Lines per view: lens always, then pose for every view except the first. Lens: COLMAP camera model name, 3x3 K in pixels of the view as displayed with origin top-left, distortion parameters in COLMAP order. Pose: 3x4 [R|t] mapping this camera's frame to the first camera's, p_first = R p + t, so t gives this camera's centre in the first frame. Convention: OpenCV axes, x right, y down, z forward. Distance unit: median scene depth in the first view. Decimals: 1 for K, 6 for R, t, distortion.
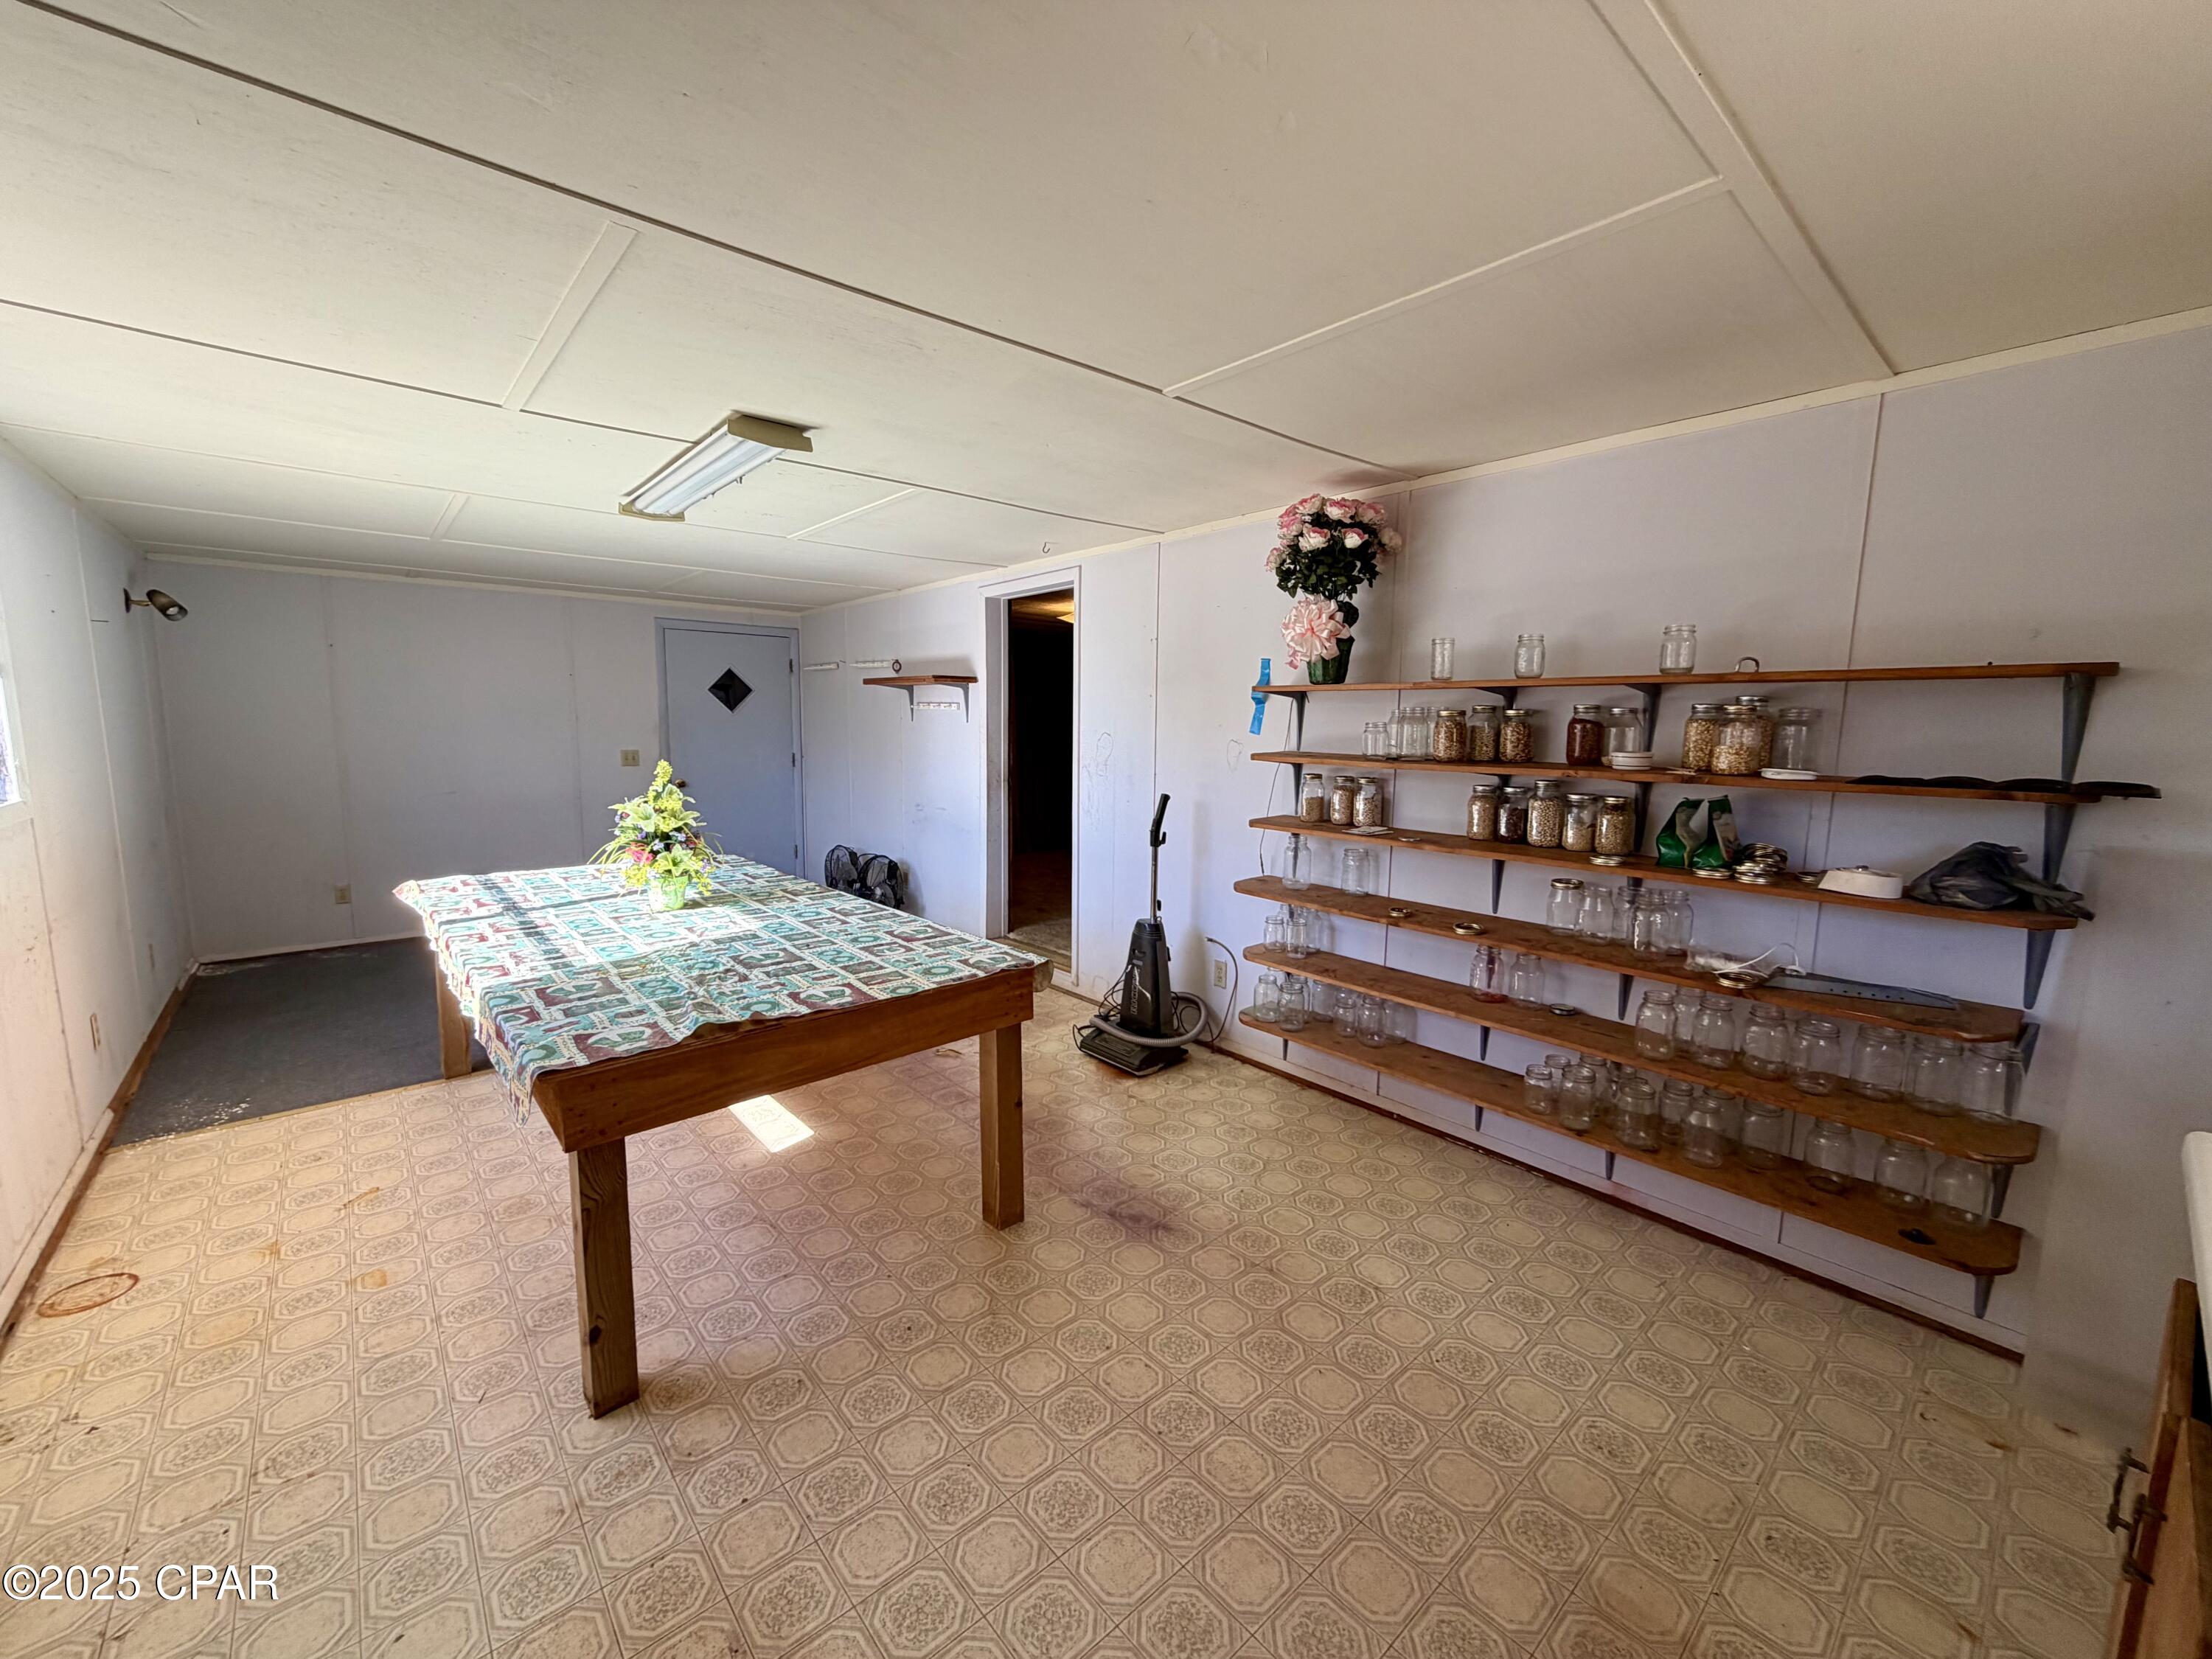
lens RADIAL K [[877.8, 0, 1104.5], [0, 877.8, 835.2], [0, 0, 1]] dist [-0.000291, -0.000208]
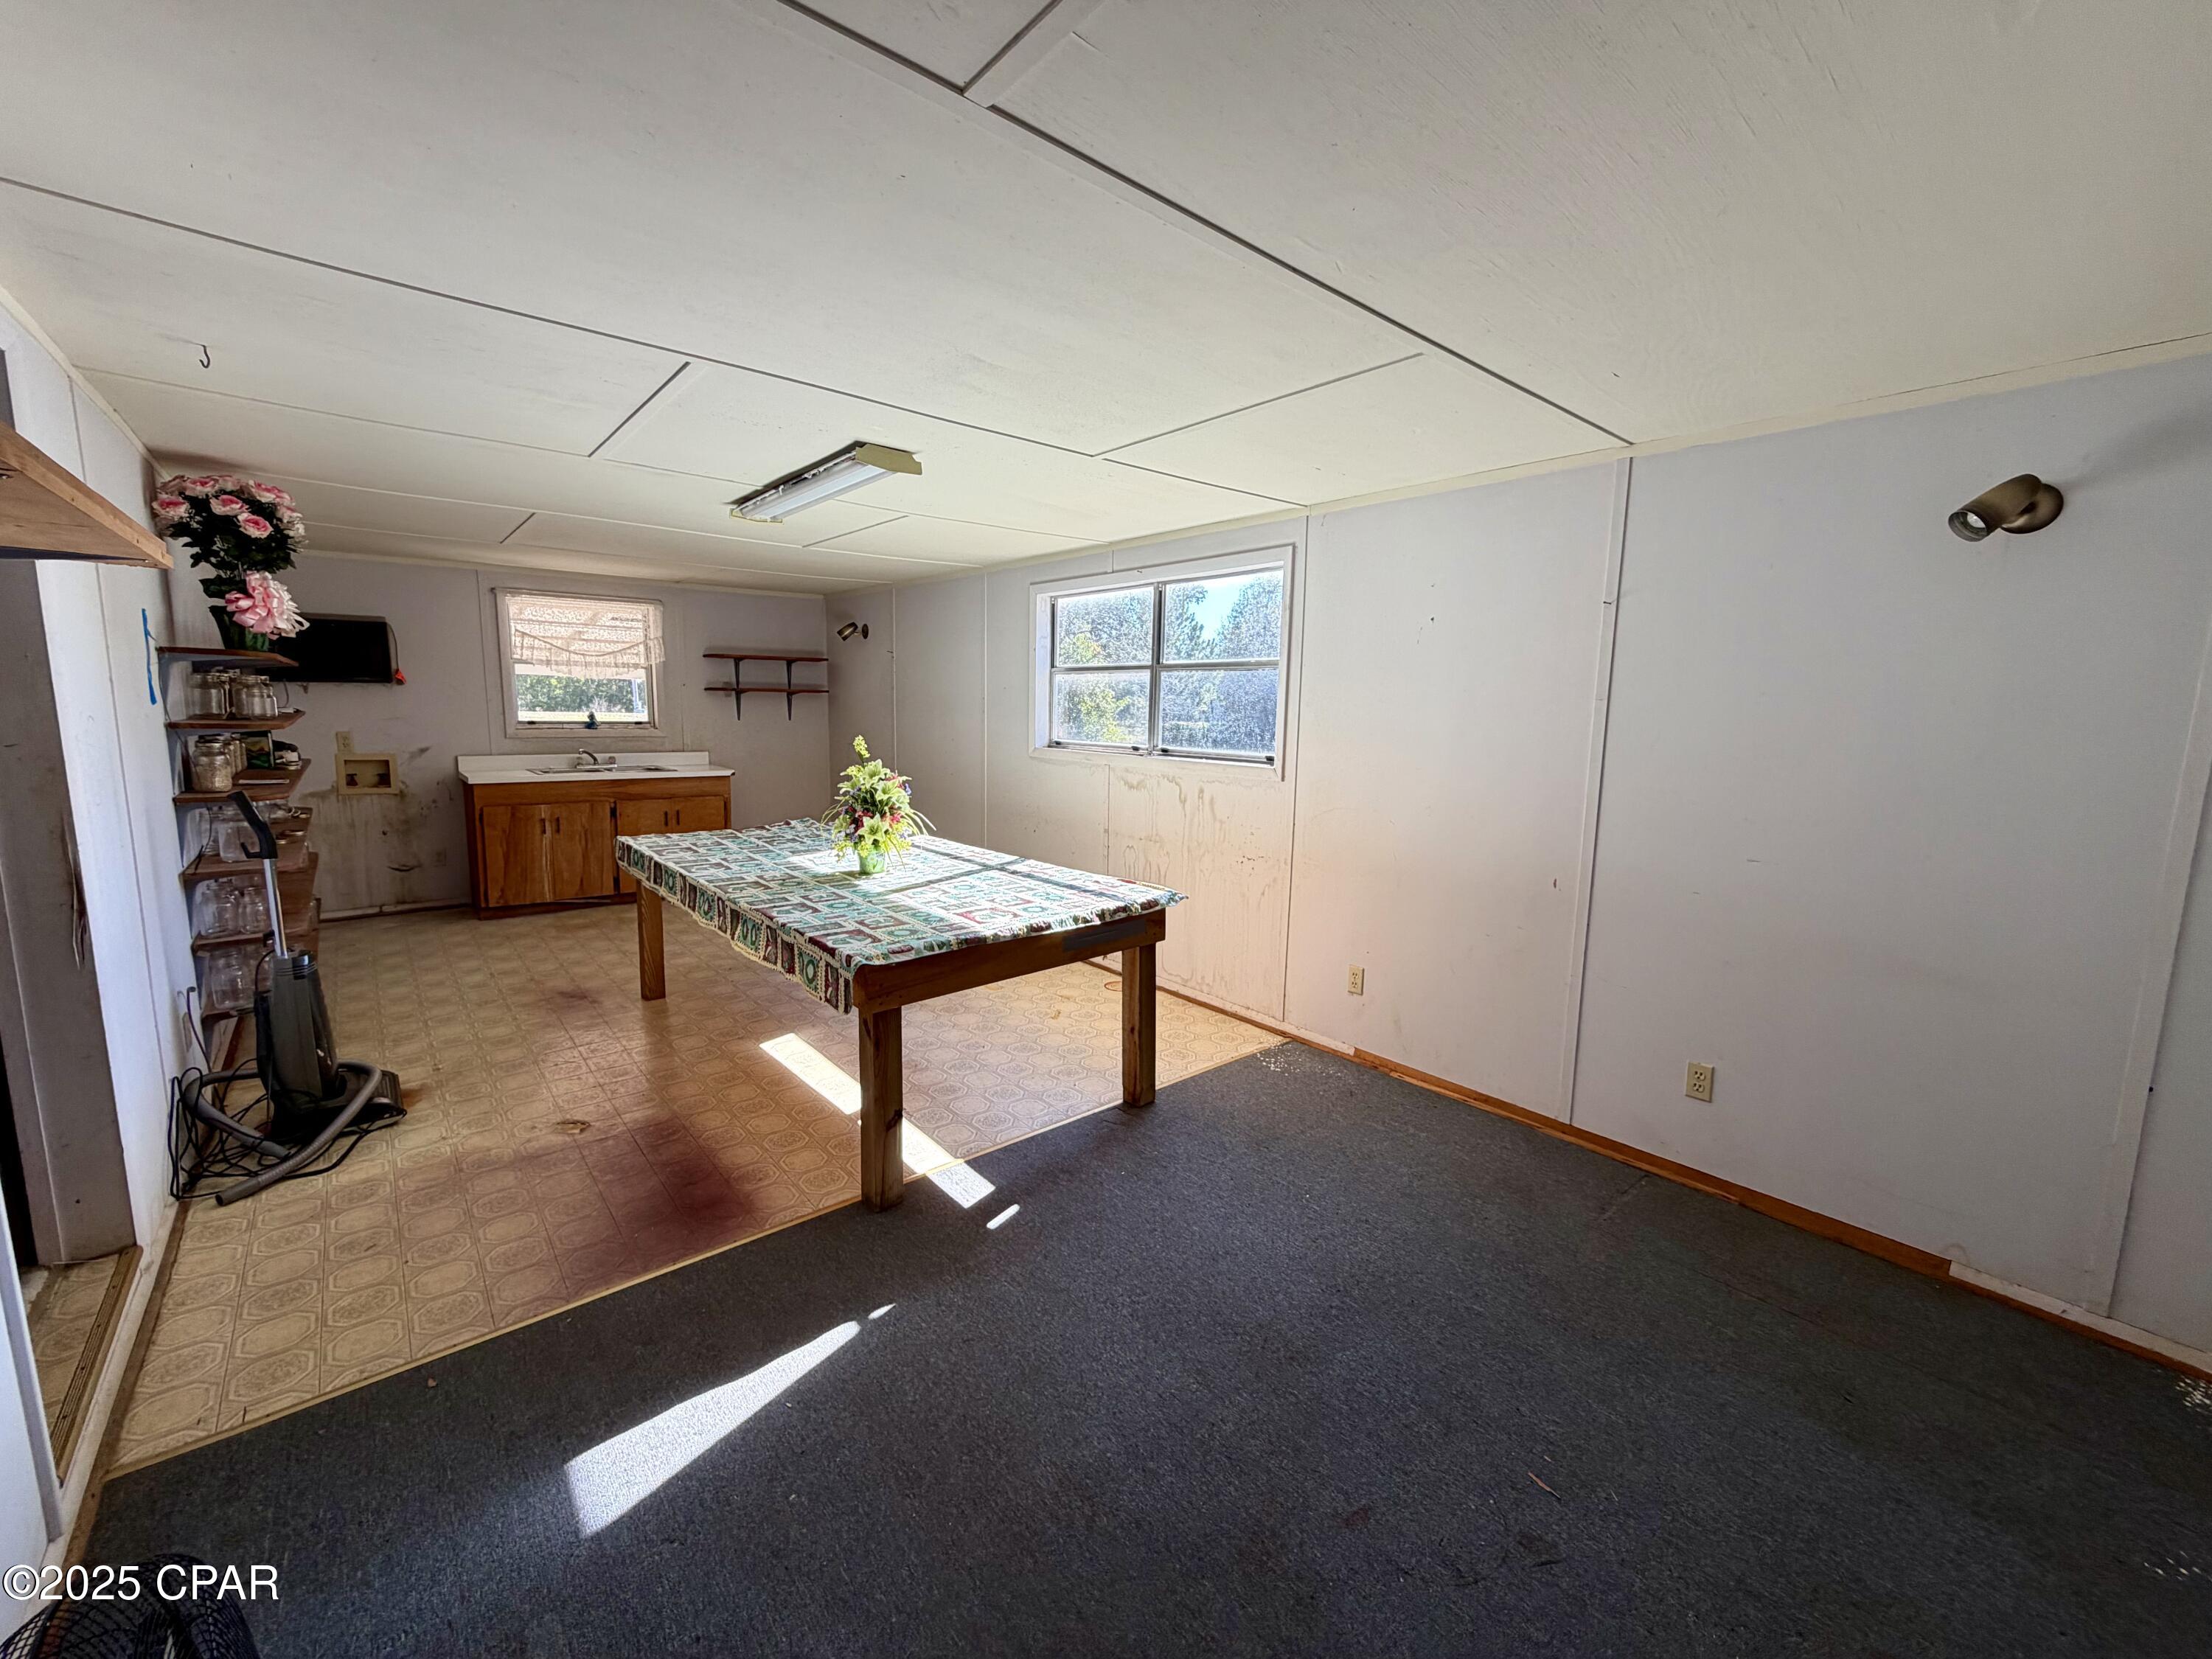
lens RADIAL K [[880.6, 0, 1106.0], [0, 880.6, 829.5], [0, 0, 1]] dist [-0.002060, -0.000406]
pose [[-0.999558, -0.029197, 0.005604, -0.976169], [-0.026480, 0.960016, 0.278690, -0.355269], [-0.013517, 0.278418, -0.960365, 2.515125]]
